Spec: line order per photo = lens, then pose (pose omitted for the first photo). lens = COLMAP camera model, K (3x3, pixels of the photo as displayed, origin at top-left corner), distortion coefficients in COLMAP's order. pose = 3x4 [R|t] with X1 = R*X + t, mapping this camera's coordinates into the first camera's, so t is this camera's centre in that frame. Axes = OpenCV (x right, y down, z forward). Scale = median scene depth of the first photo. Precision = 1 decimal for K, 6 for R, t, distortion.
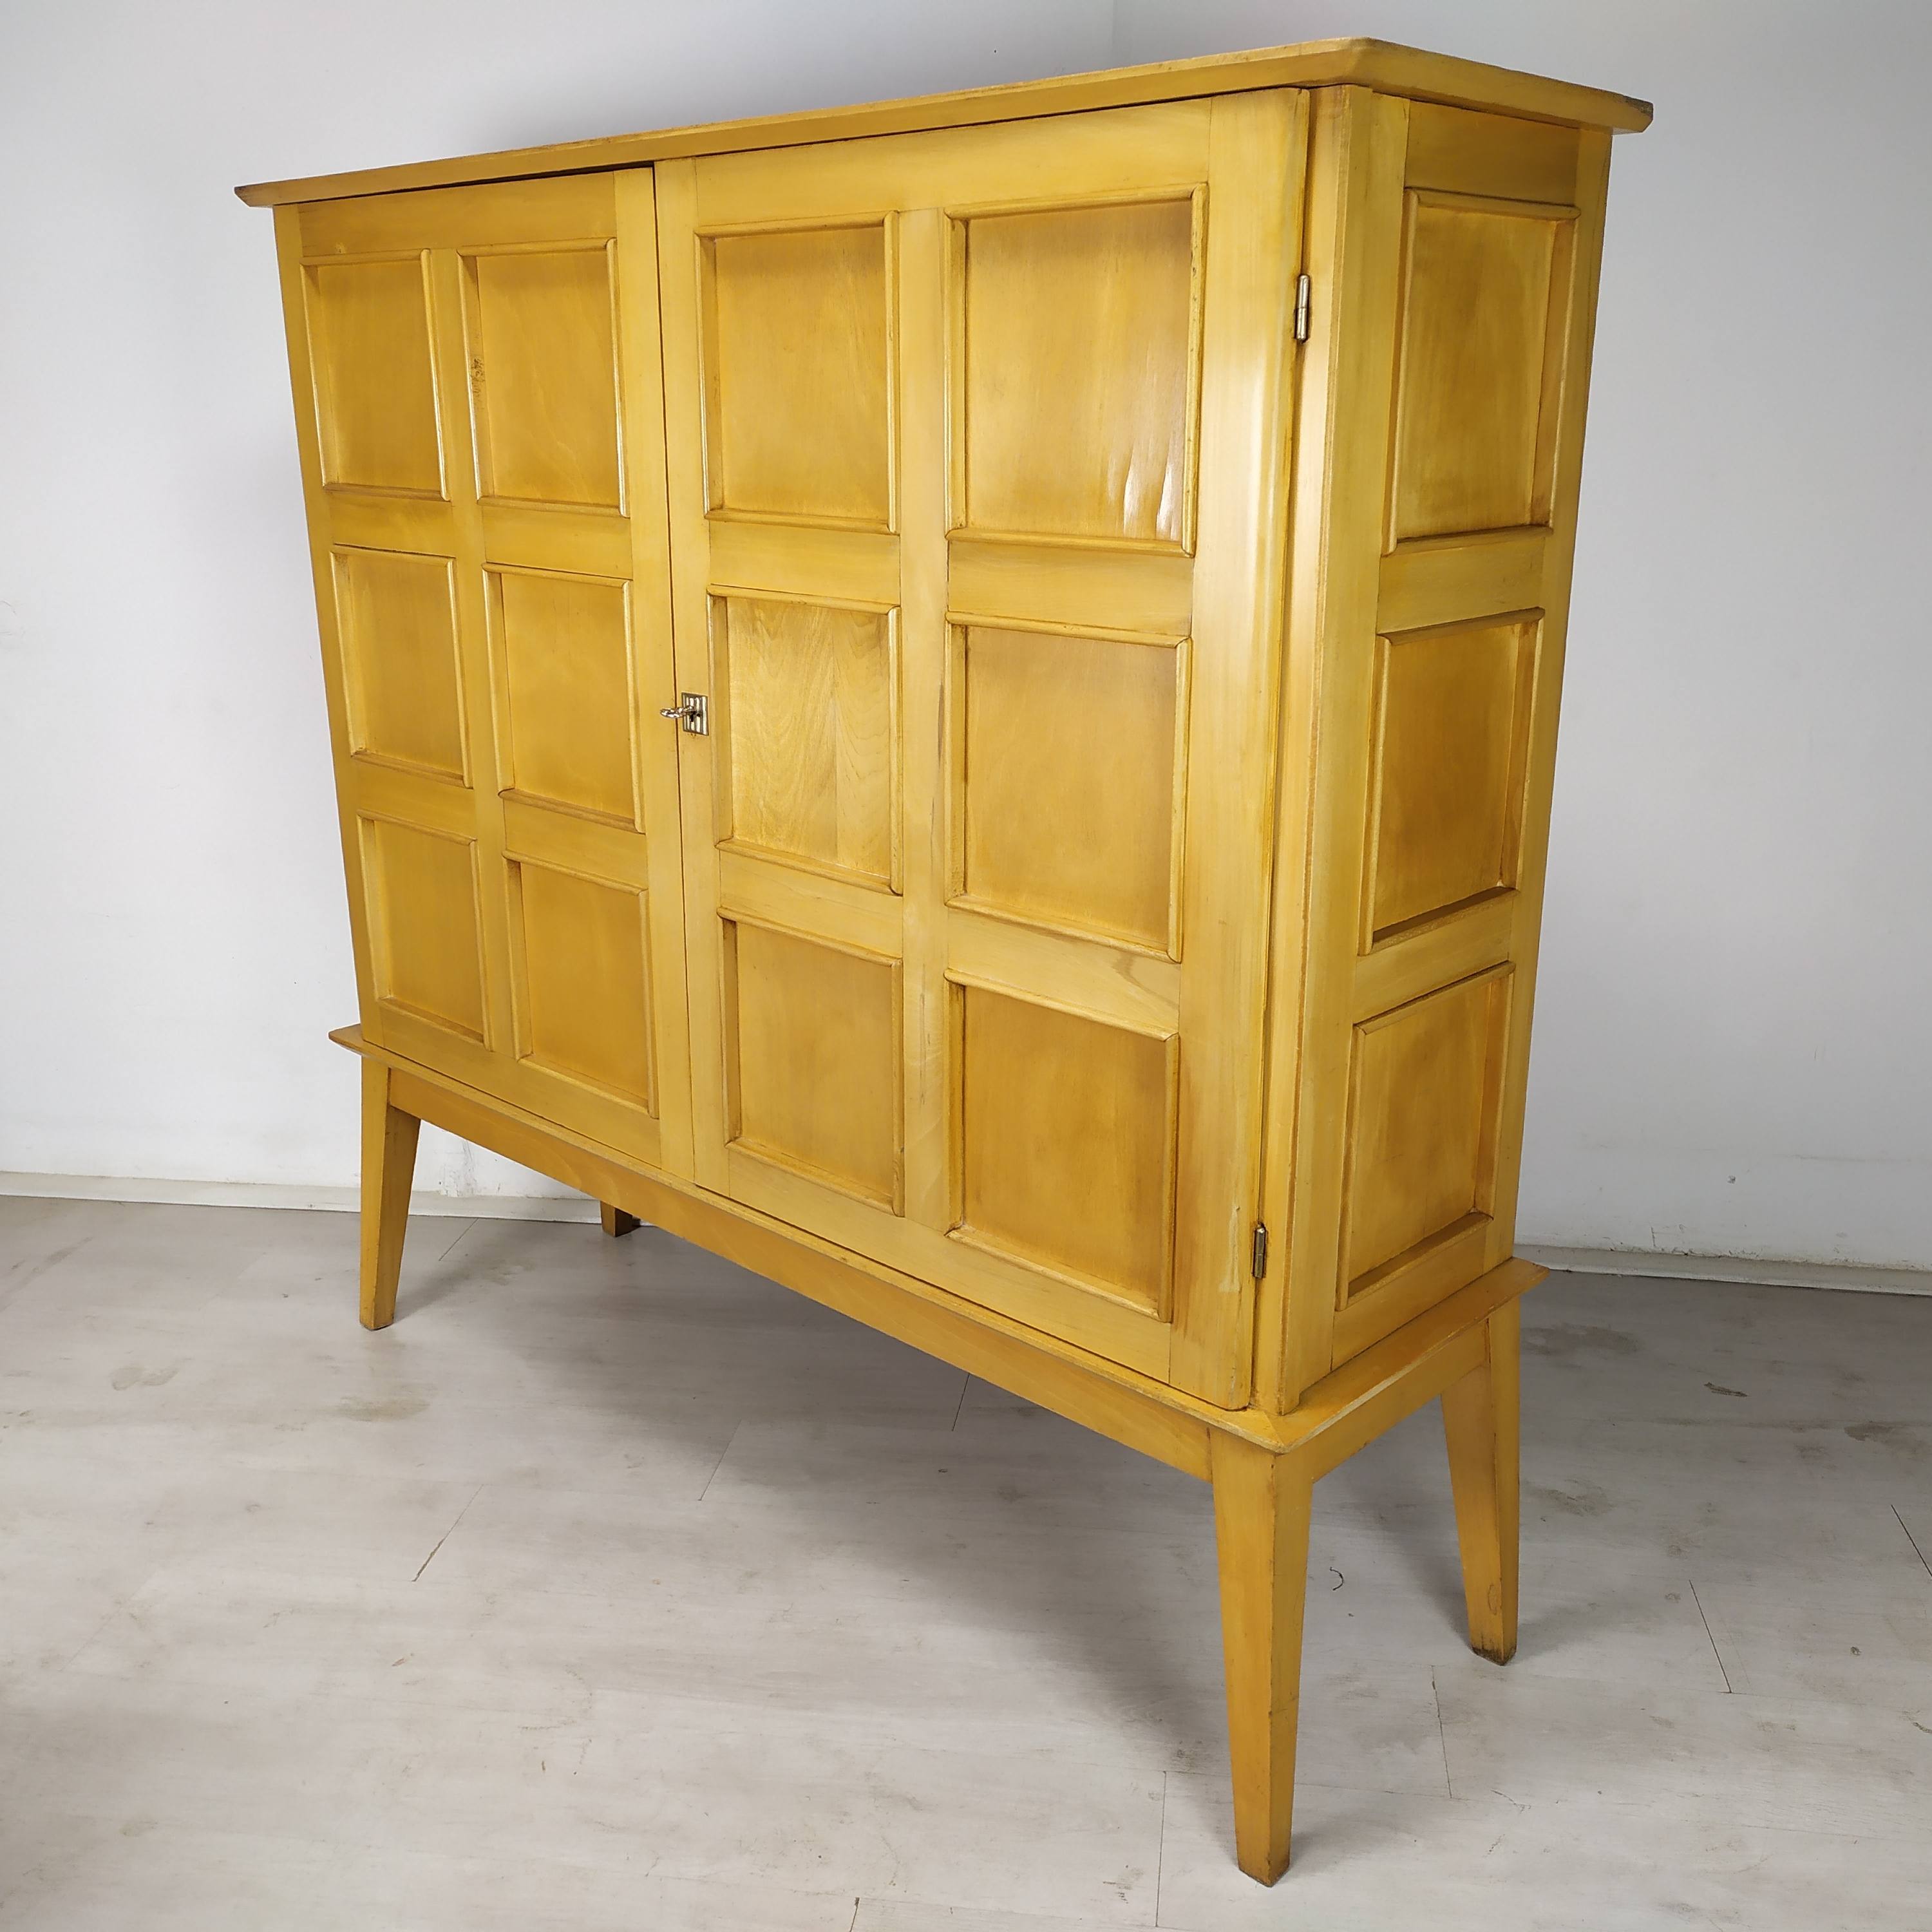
lens RADIAL K [[1954.8, 0, 966.0], [0, 1954.8, 966.0], [0, 0, 1]] dist [0.062815, -0.023380]
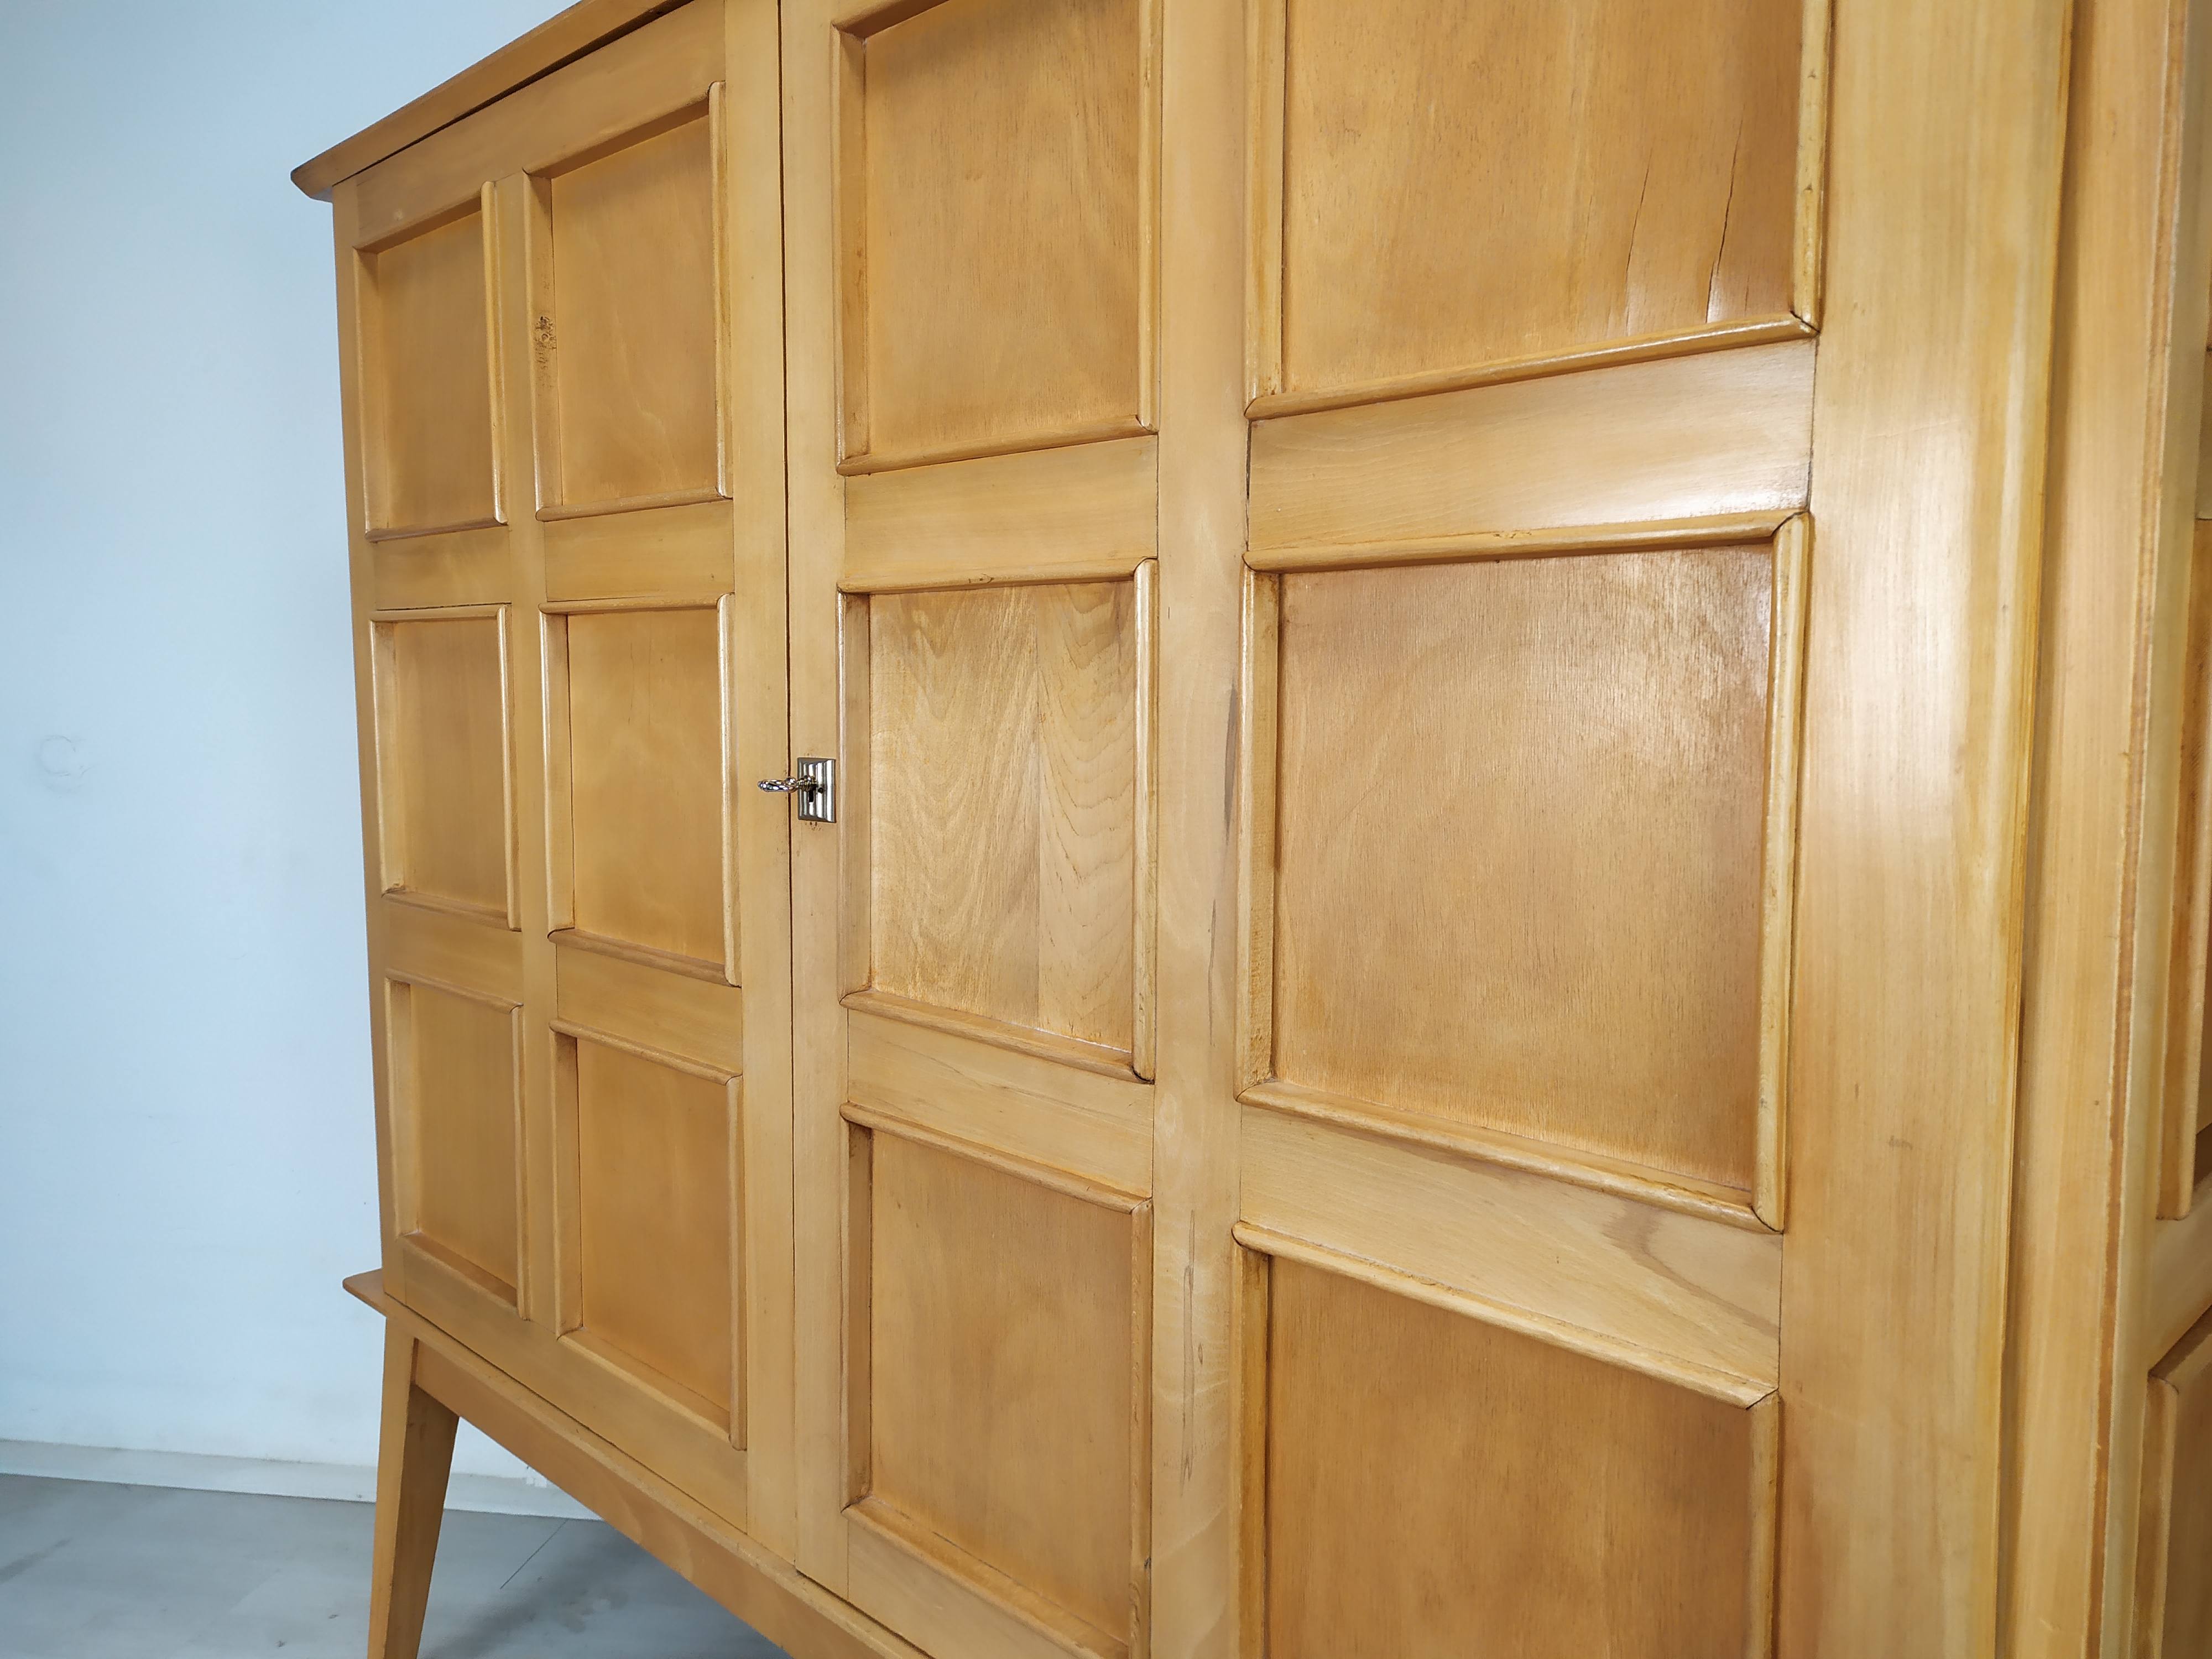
lens RADIAL K [[1681.0, 0, 1112.9], [0, 1681.0, 836.8], [0, 0, 1]] dist [0.039176, -0.009447]
pose [[0.999524, 0.004922, -0.030442, -0.029760], [-0.010728, 0.981019, -0.193614, -0.011987], [0.028911, 0.193849, 0.980605, 0.518790]]
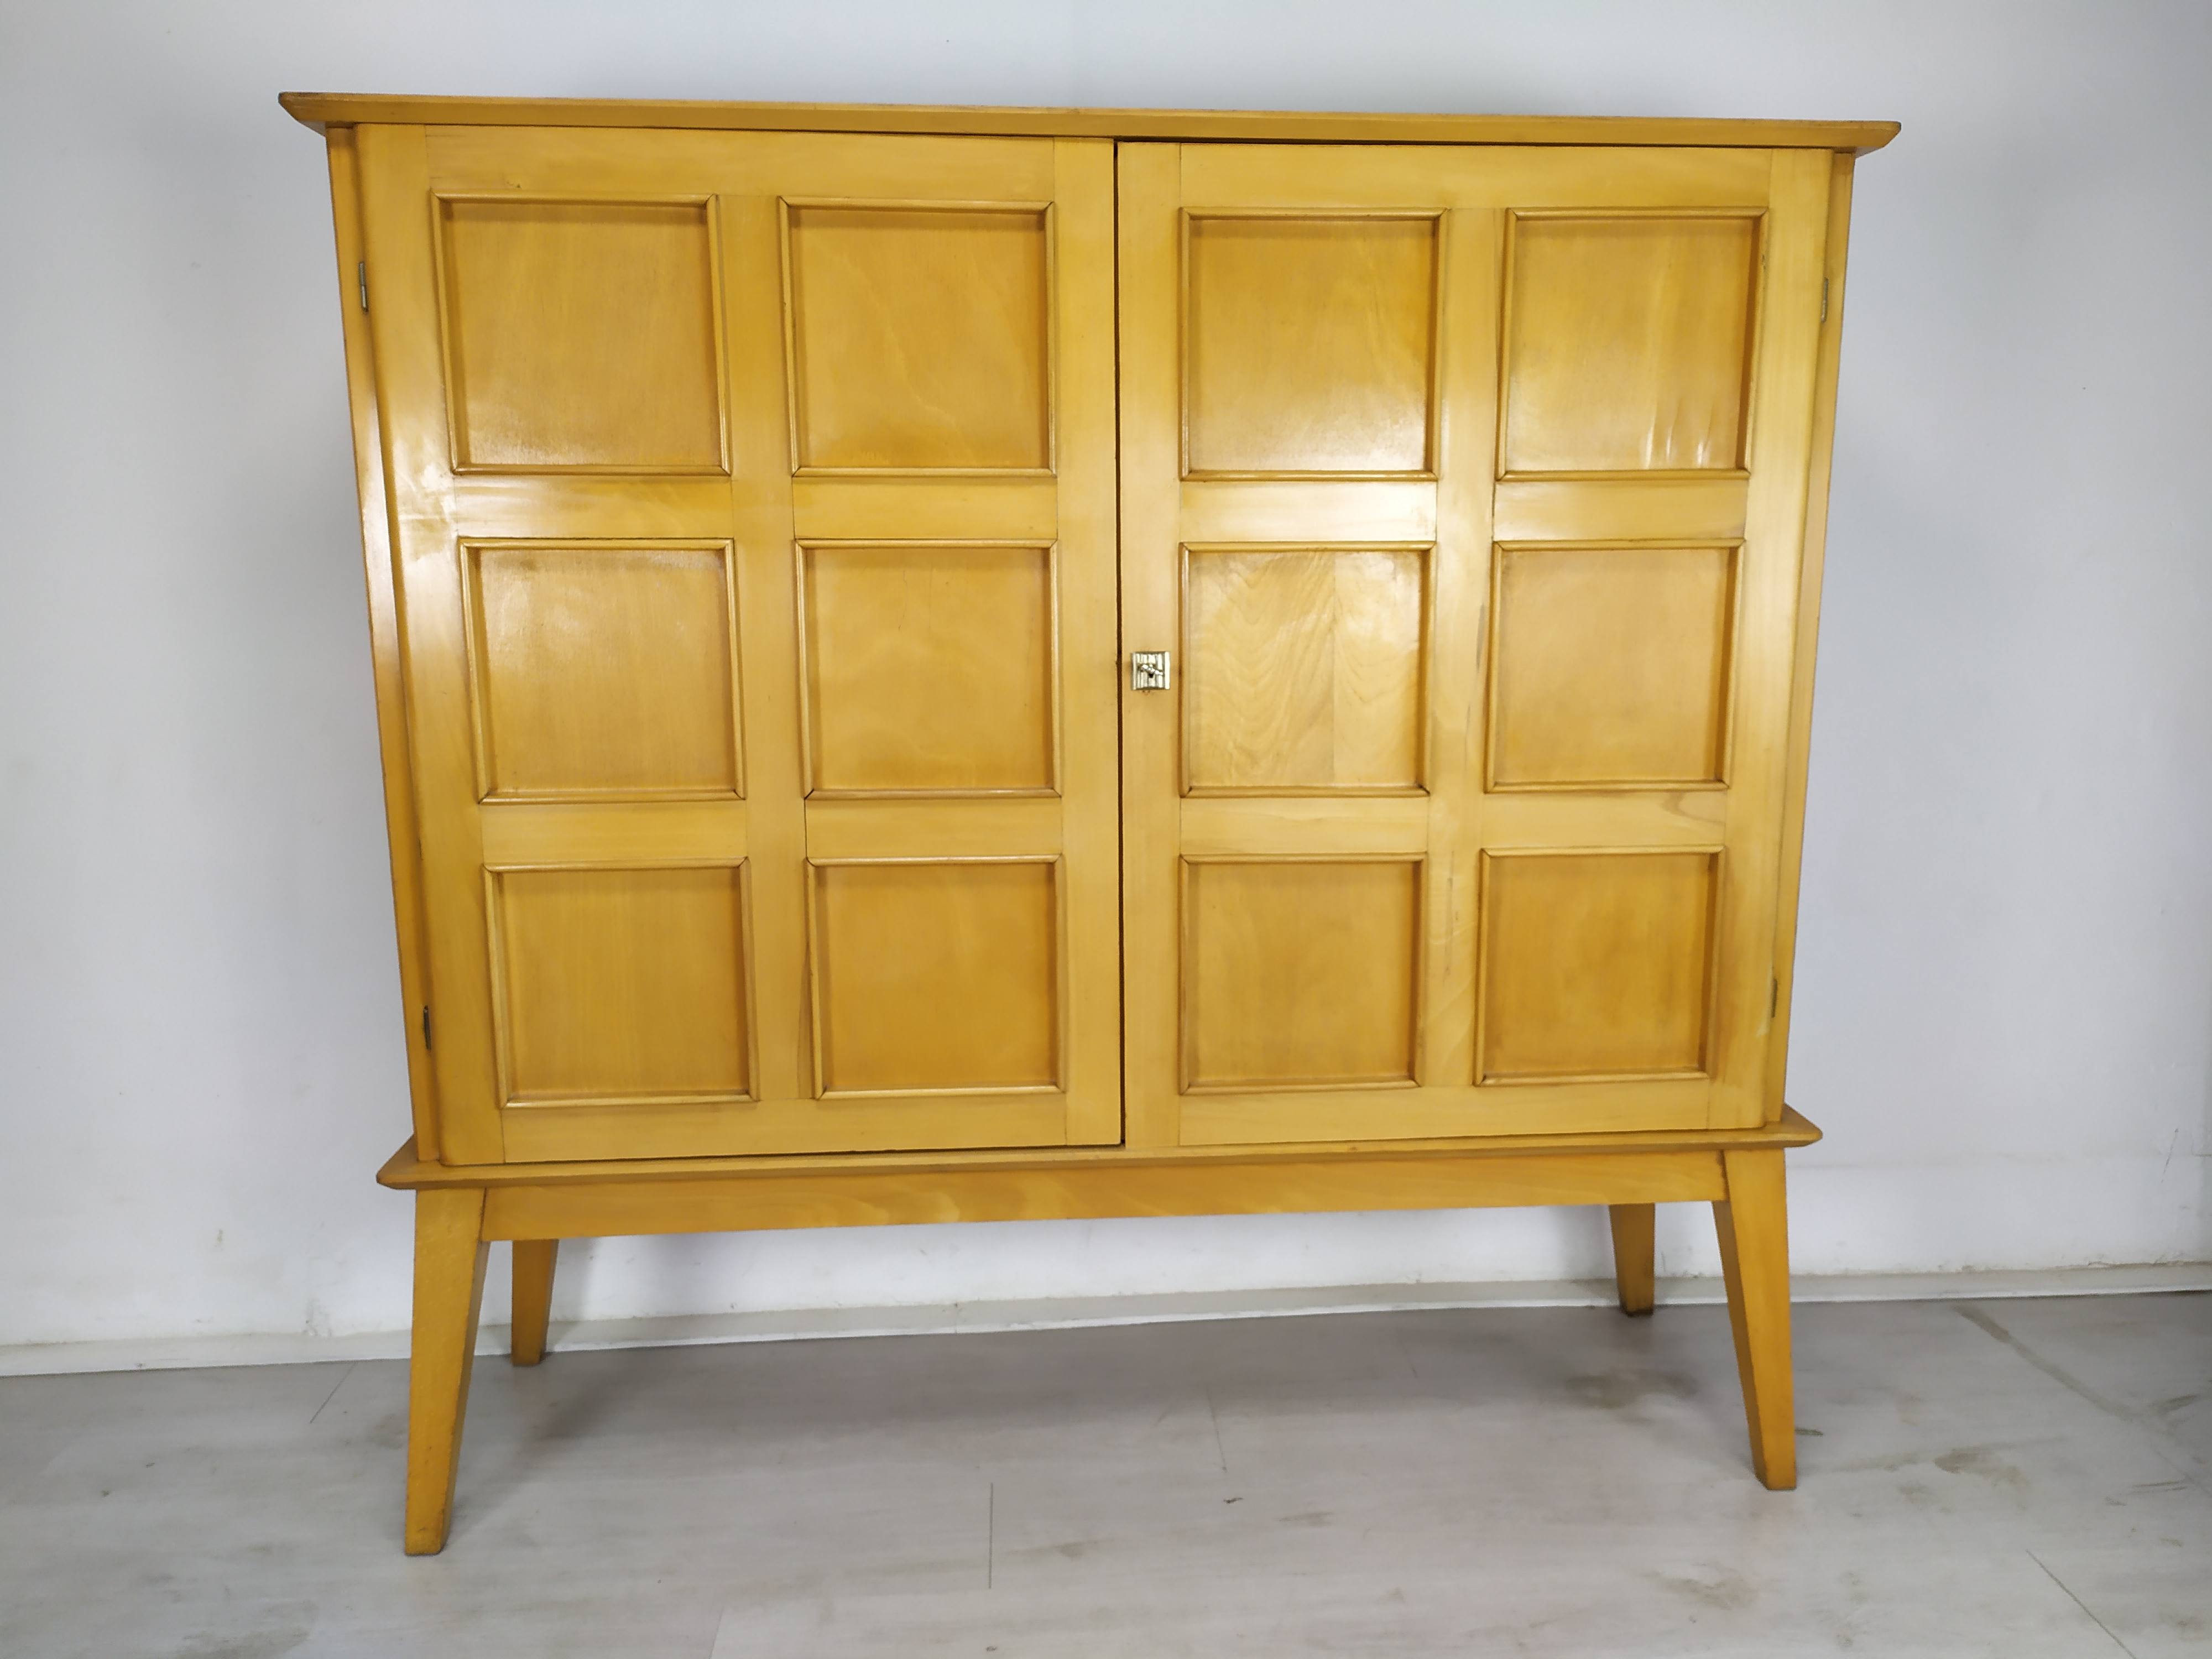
lens RADIAL K [[1704.5, 0, 1106.0], [0, 1704.5, 829.5], [0, 0, 1]] dist [0.030589, -0.002969]
pose [[0.658975, -0.145179, 0.738021, -0.891359], [0.217371, 0.976087, -0.002080, -0.055254], [-0.720071, 0.161795, 0.674774, 0.463816]]
